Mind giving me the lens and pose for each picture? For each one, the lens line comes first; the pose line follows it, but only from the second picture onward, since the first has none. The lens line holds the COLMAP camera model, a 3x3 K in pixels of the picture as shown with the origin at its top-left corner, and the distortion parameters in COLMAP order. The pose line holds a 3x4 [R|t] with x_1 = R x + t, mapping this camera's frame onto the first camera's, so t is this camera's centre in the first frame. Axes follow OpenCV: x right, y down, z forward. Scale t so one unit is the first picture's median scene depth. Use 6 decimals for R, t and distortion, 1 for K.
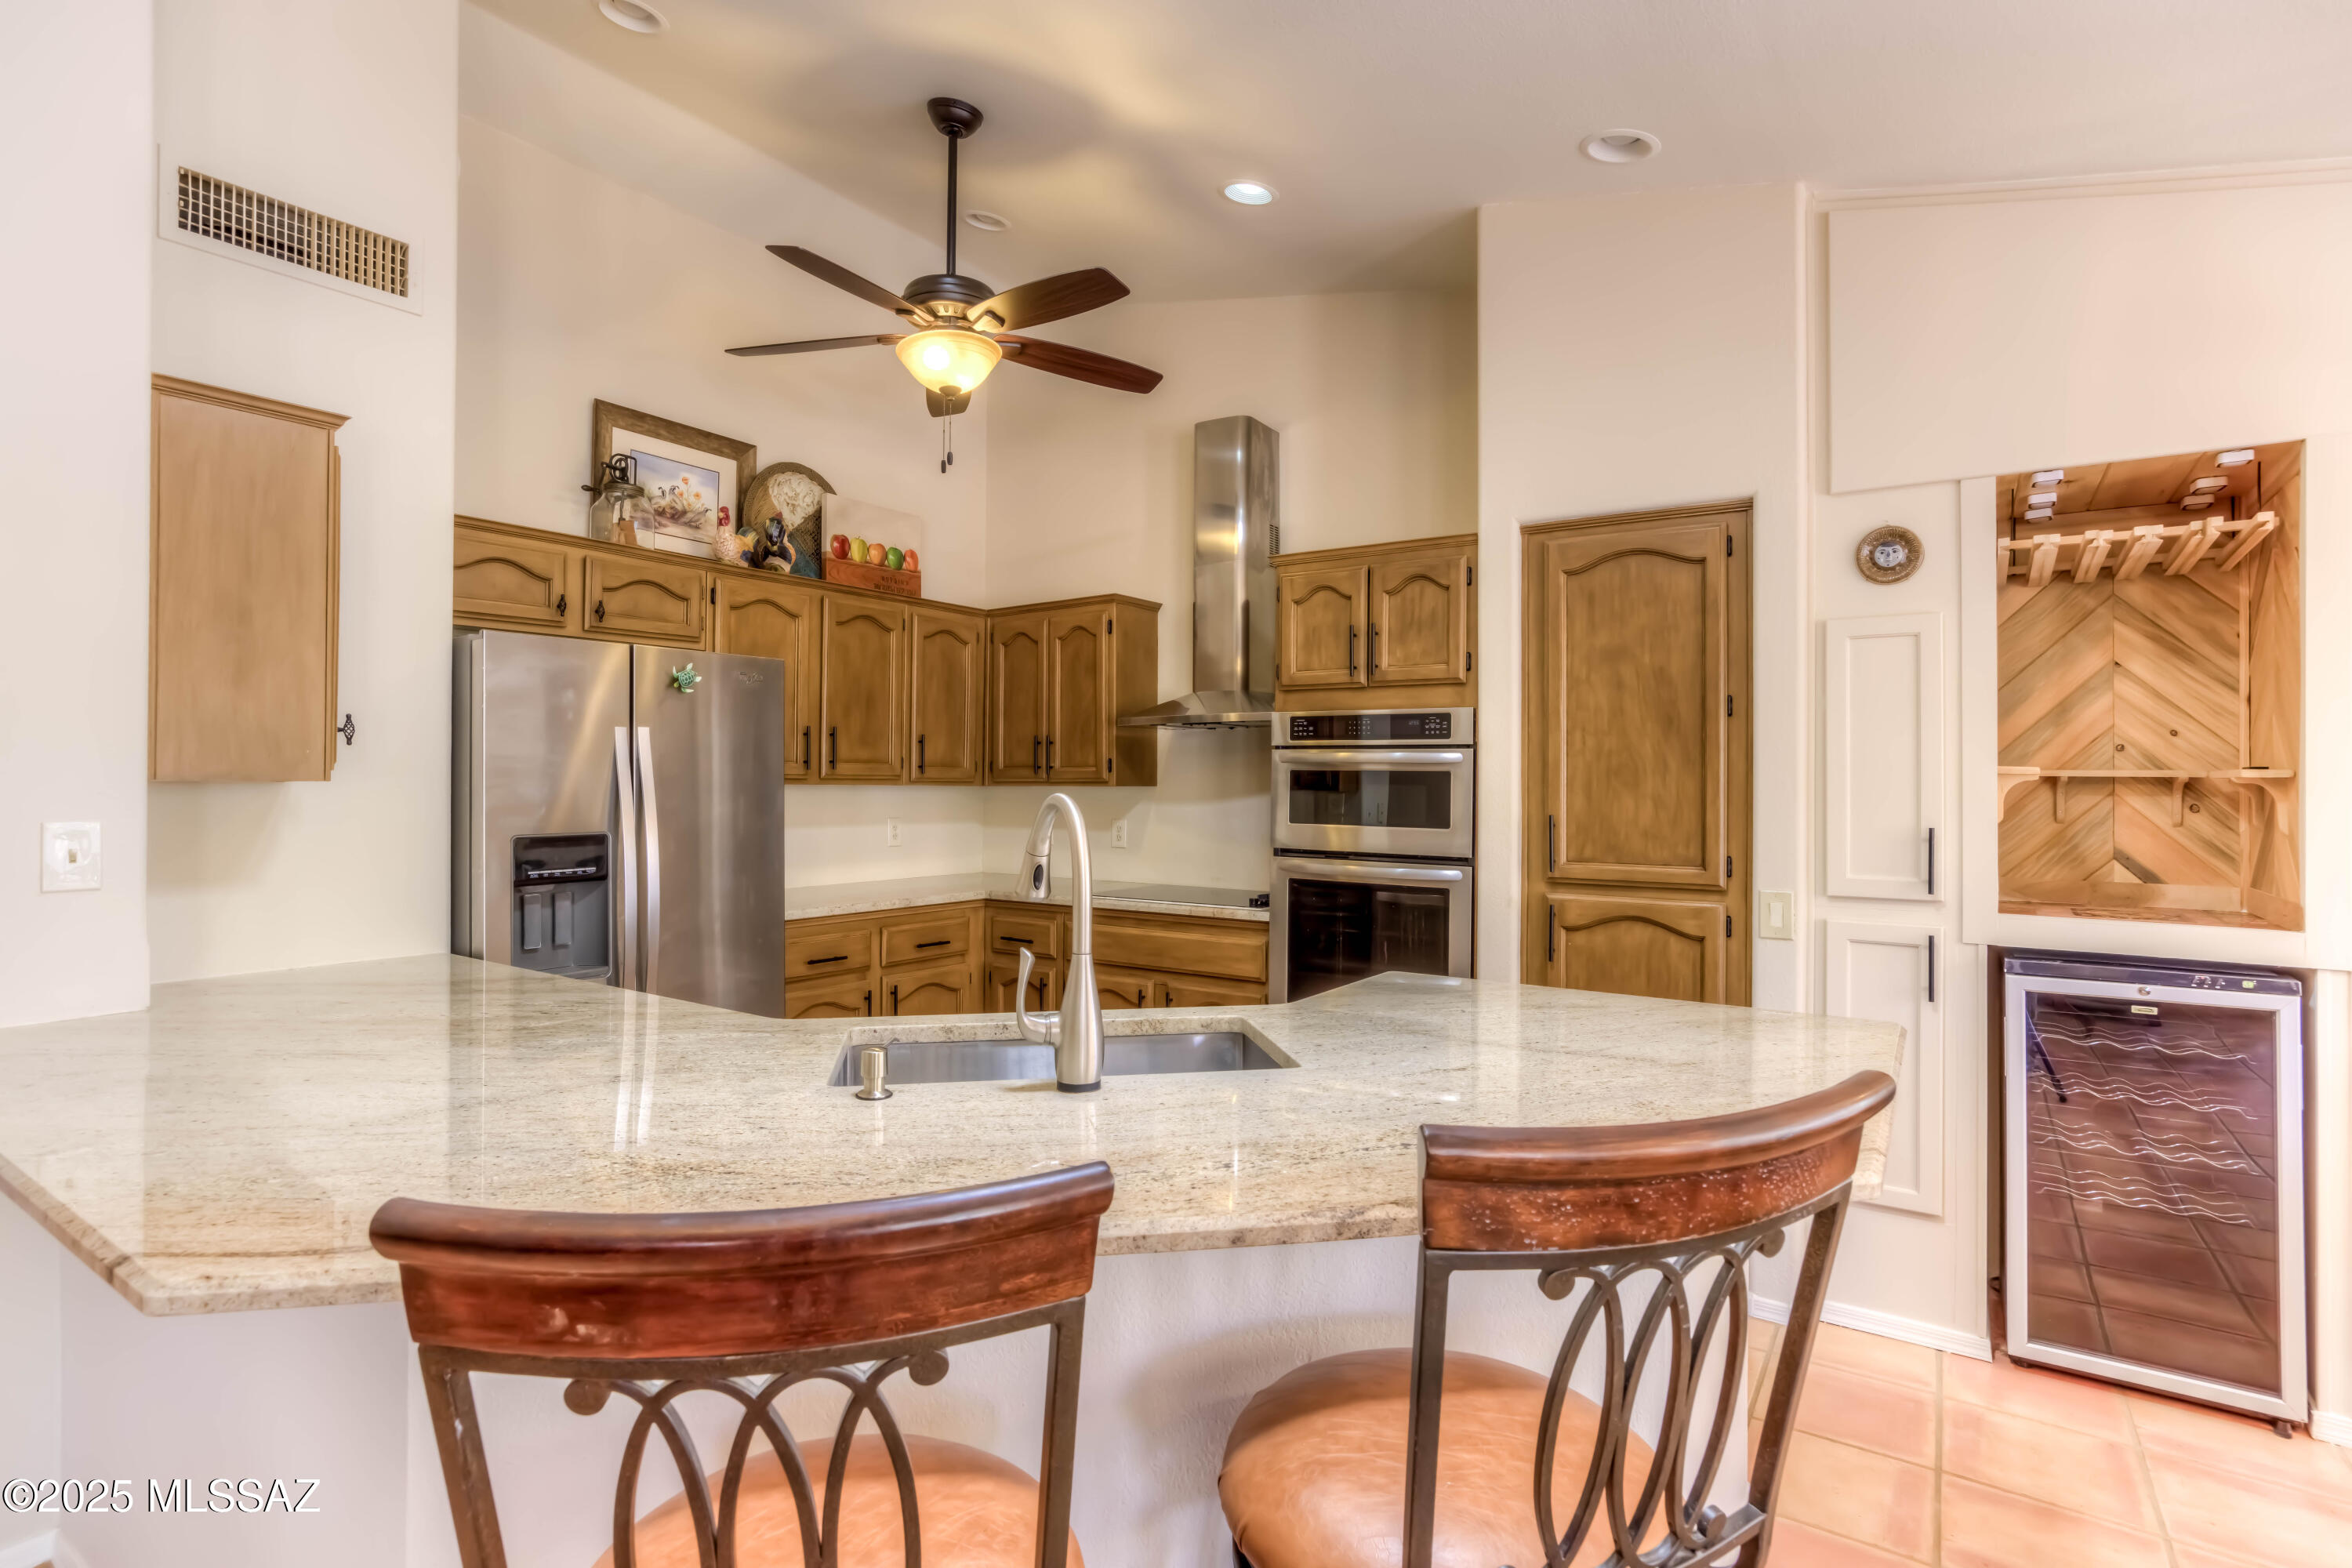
lens RADIAL K [[1144.8, 0, 1170.6], [0, 1144.8, 777.3], [0, 0, 1]] dist [-0.021386, 0.012835]
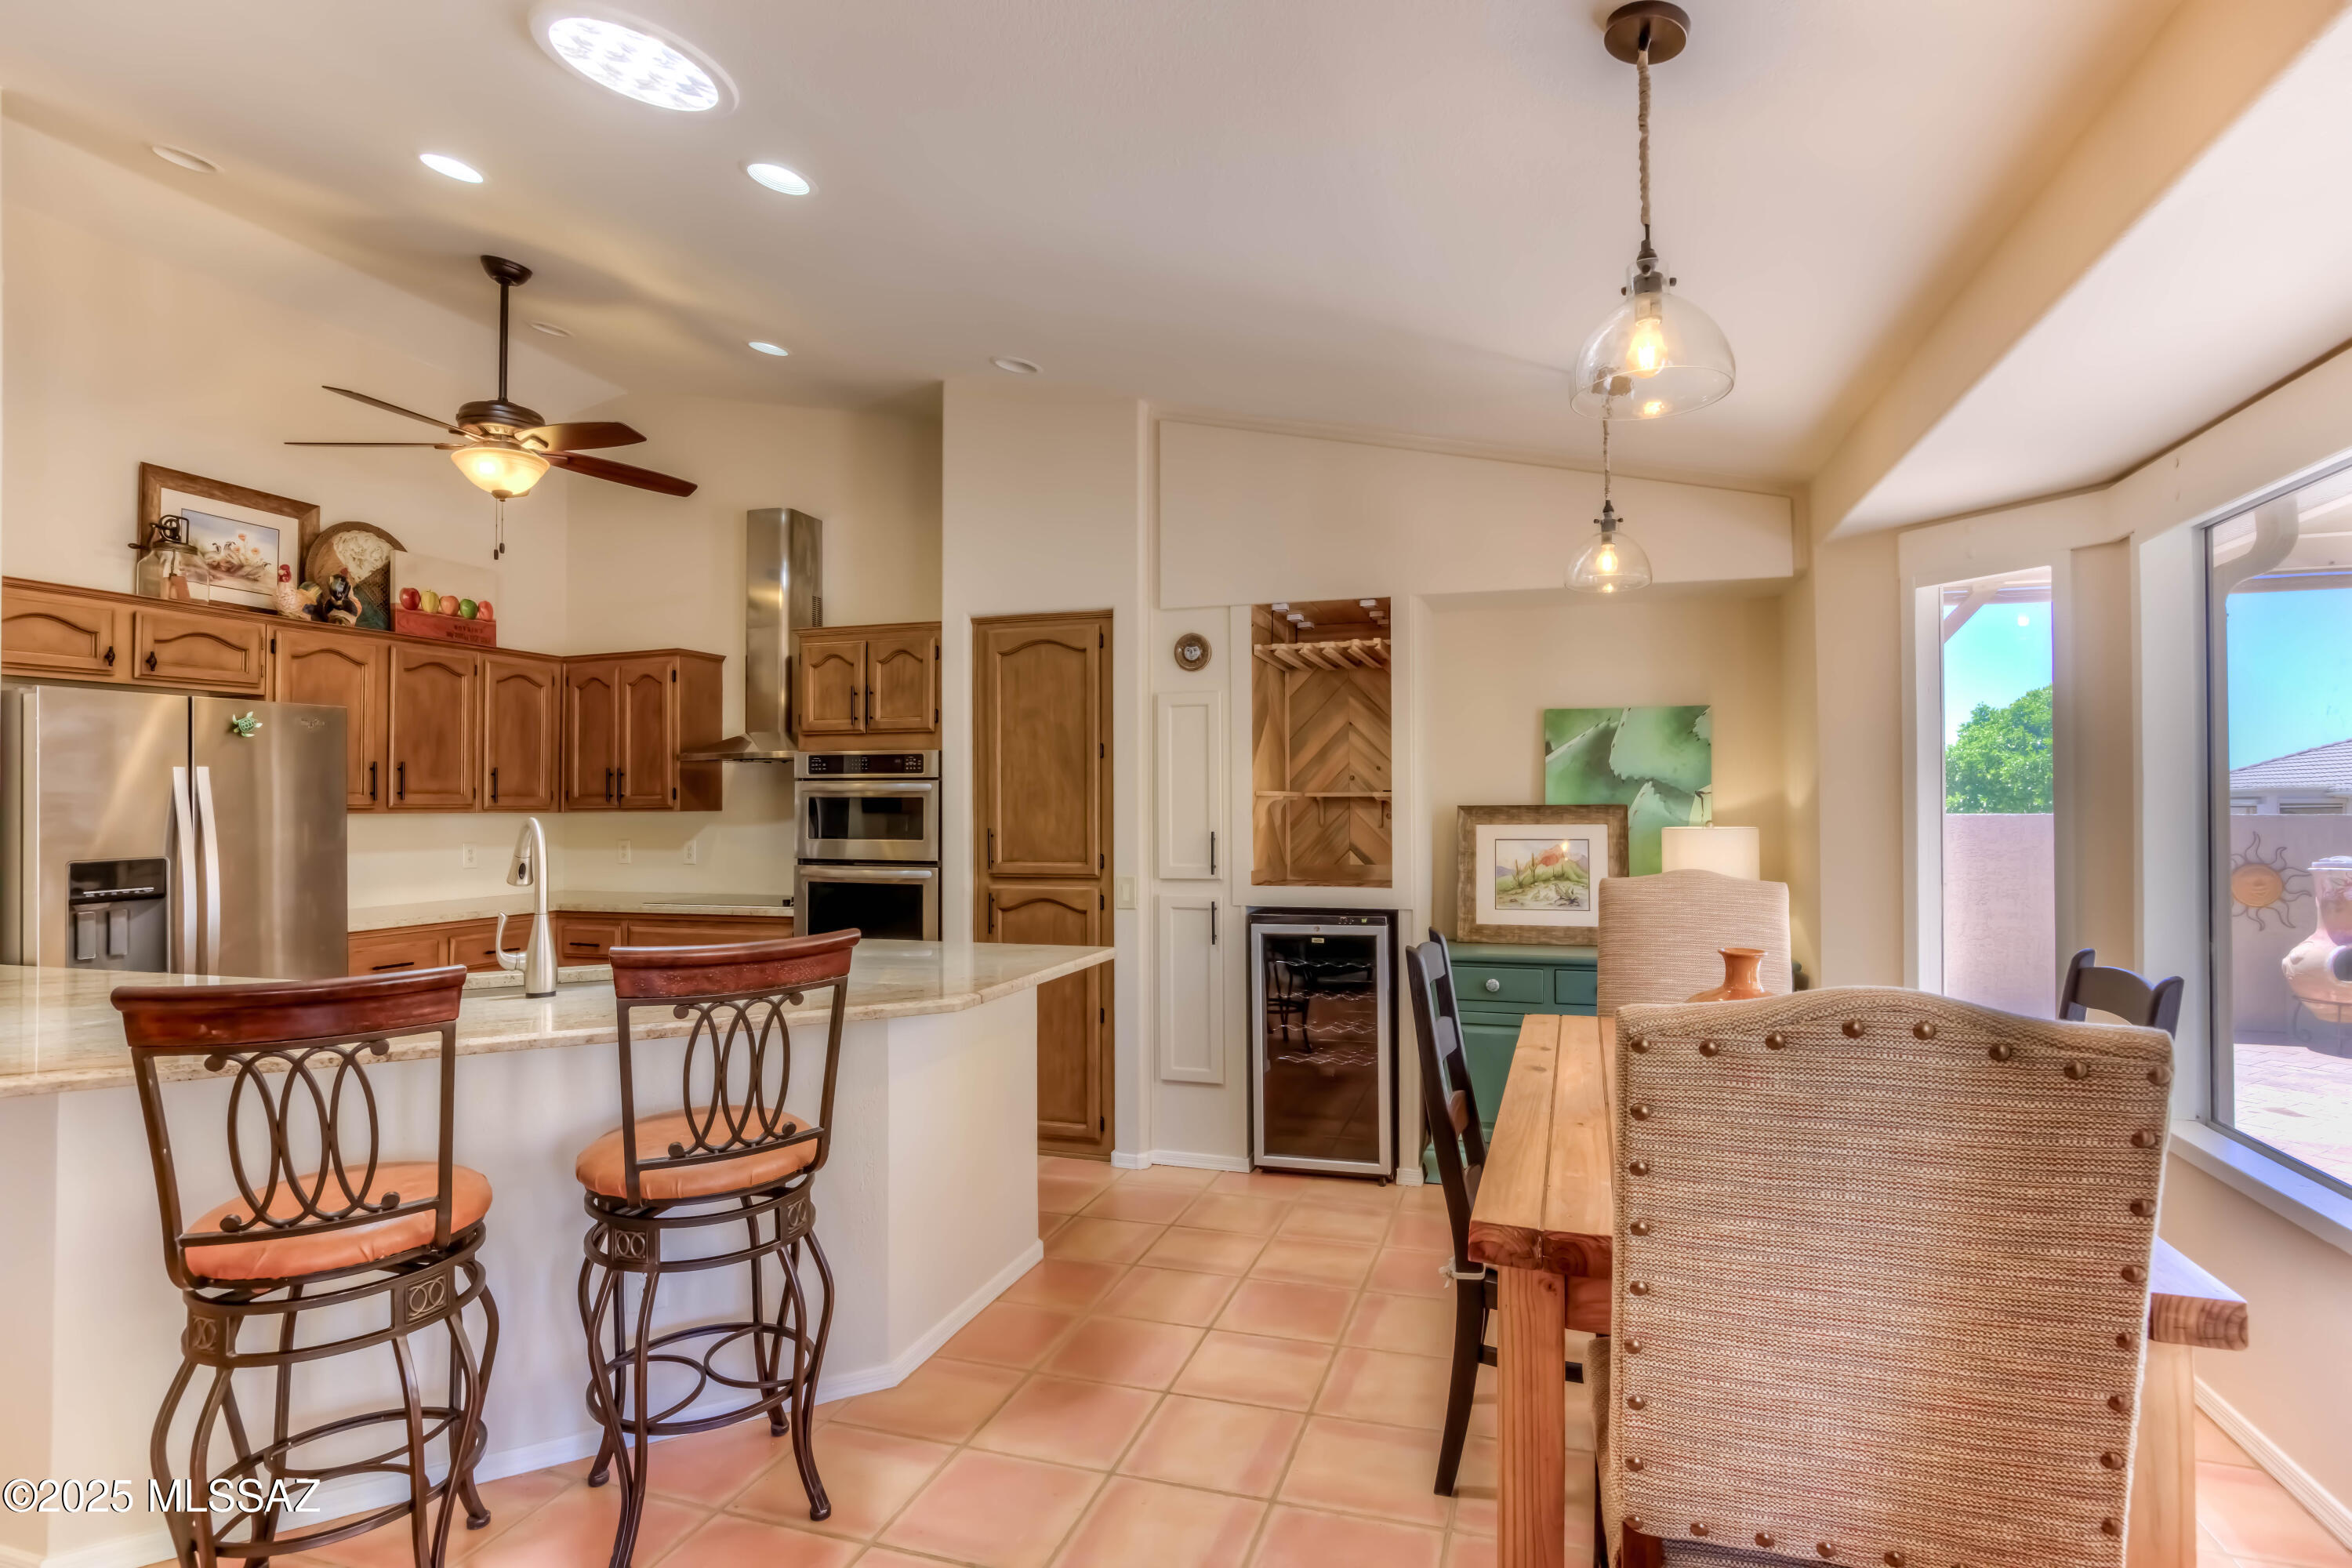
lens RADIAL K [[1144.8, 0, 1201.1], [0, 1144.8, 784.5], [0, 0, 1]] dist [-0.021386, 0.012835]
pose [[0.953934, -0.007427, 0.299924, 0.170481], [0.010927, 0.999890, -0.009994, -0.003427], [-0.299817, 0.012811, 0.953911, -0.429352]]
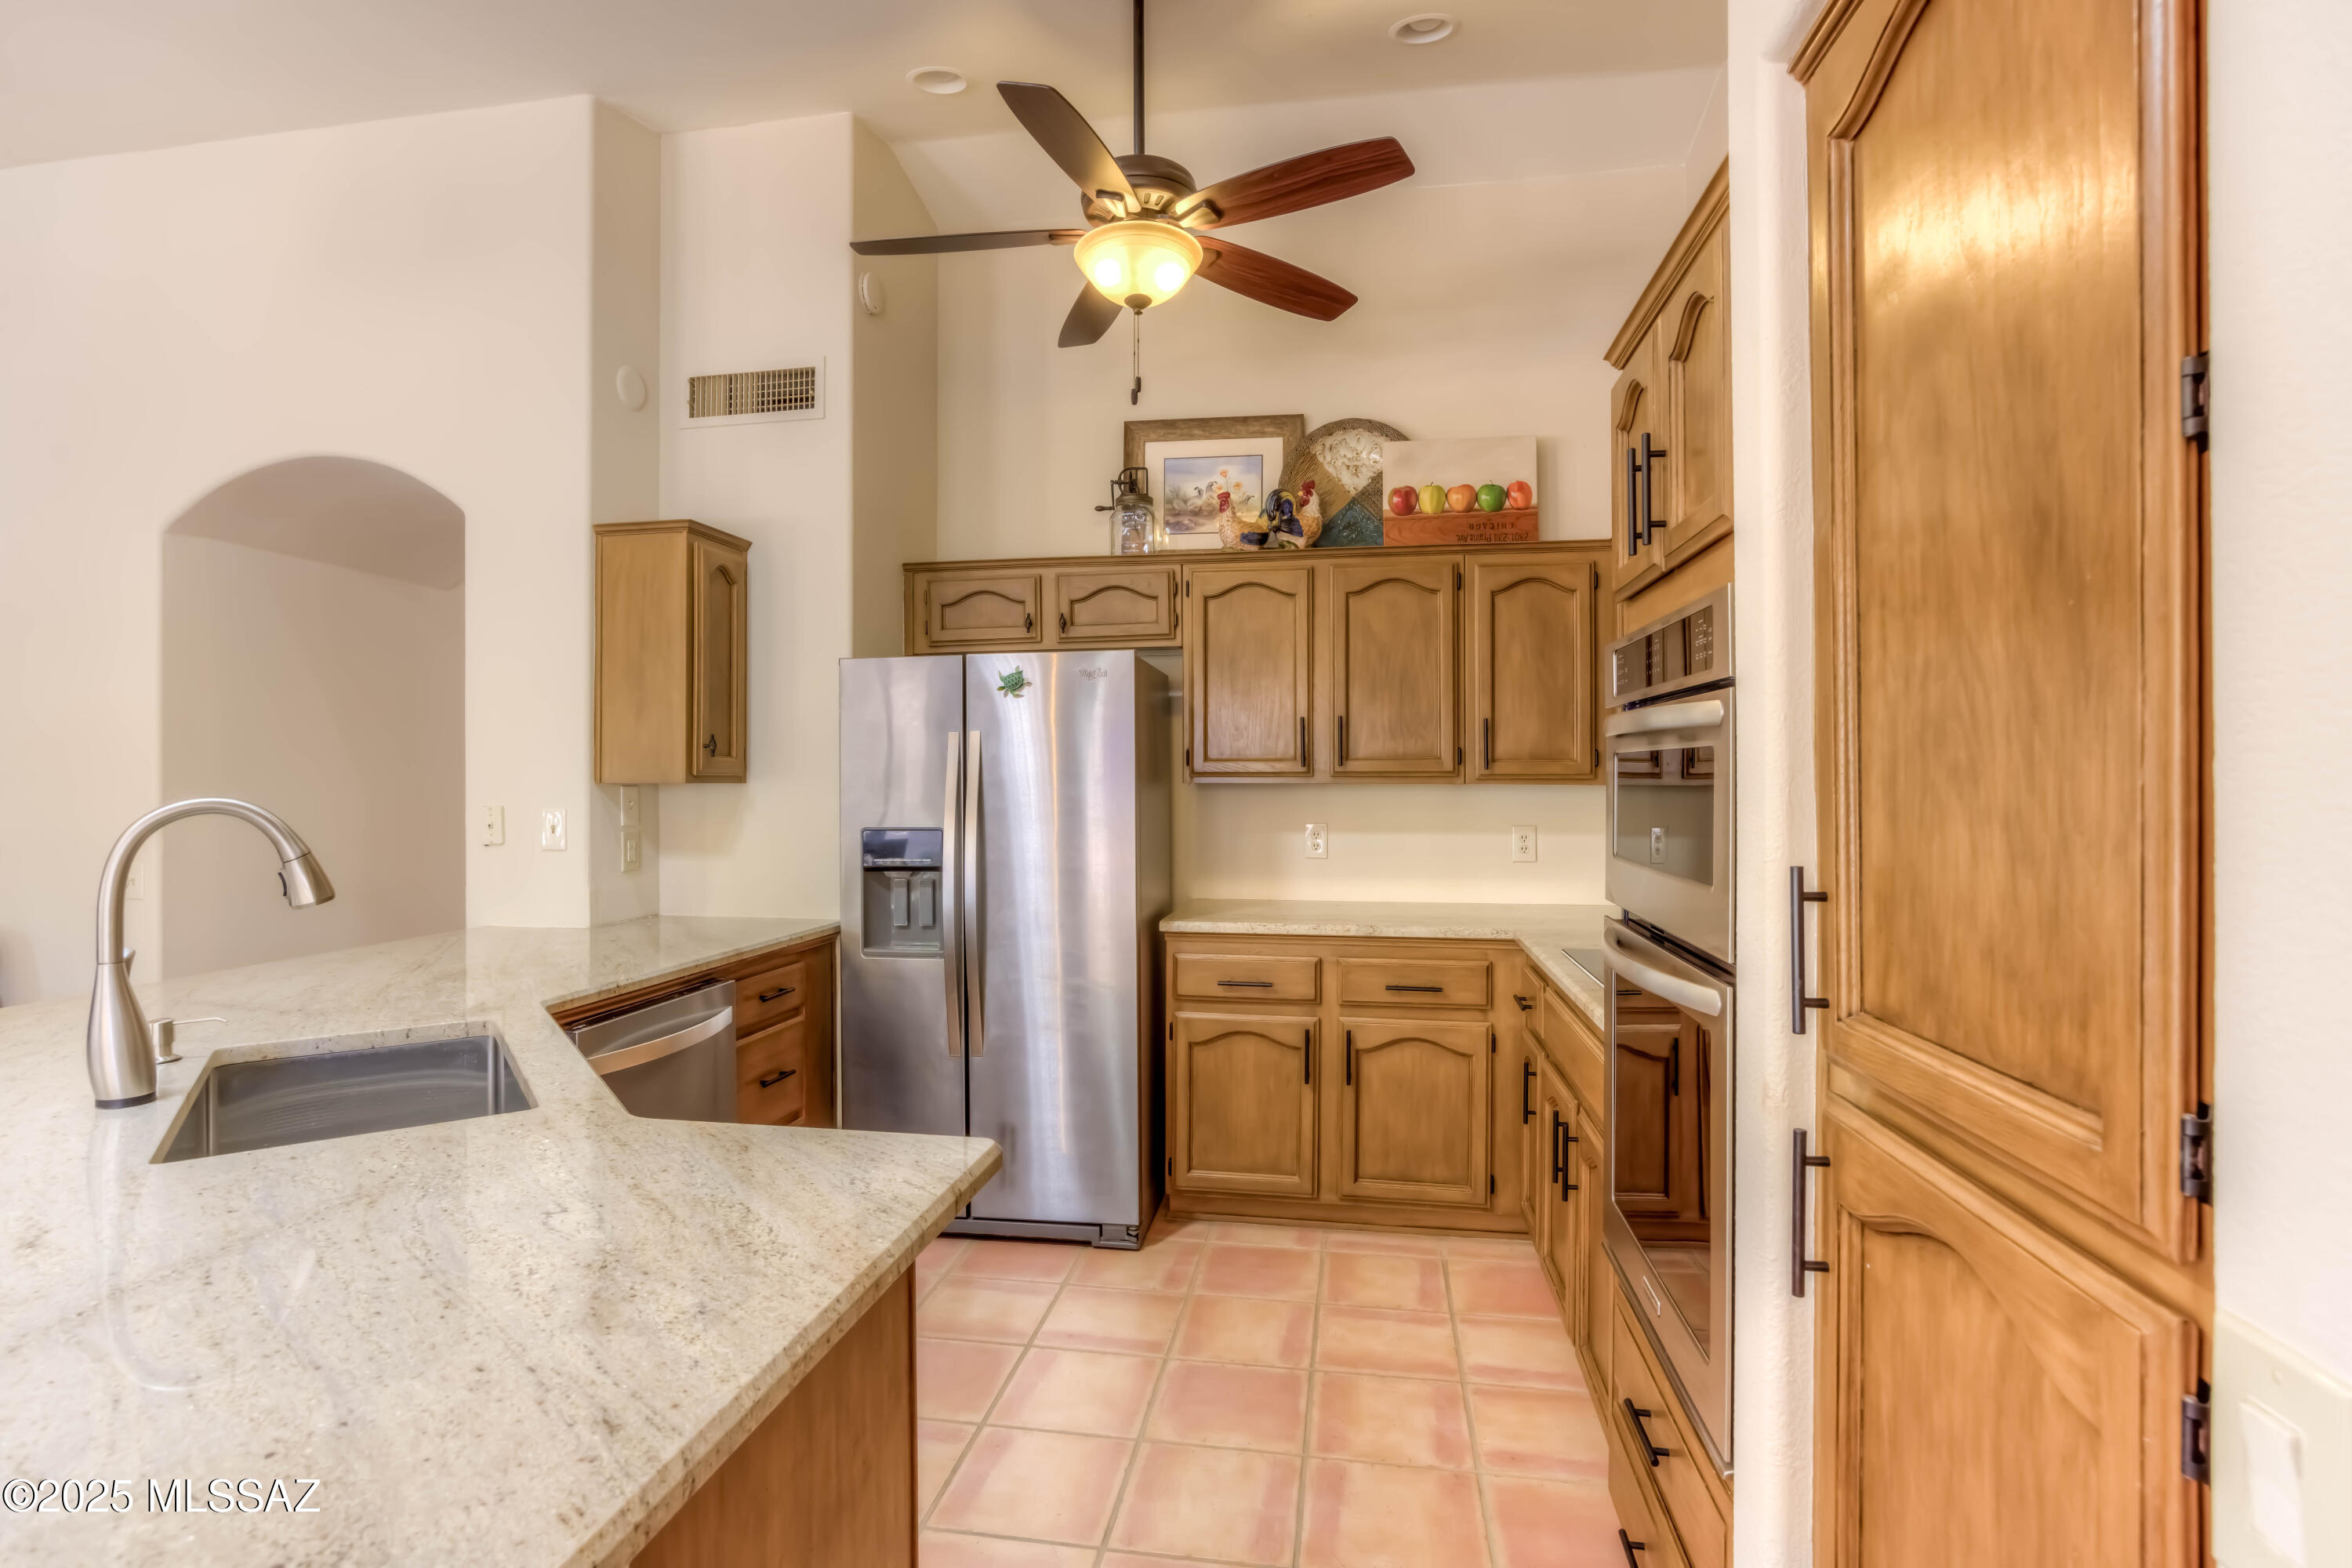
lens RADIAL K [[1144.8, 0, 1136.4], [0, 1144.8, 781.9], [0, 0, 1]] dist [-0.021386, 0.012835]
pose [[0.424380, -0.005358, -0.905468, 0.594148], [0.008941, 0.999959, -0.001727, 0.007276], [0.905440, -0.007364, 0.424411, 0.708901]]
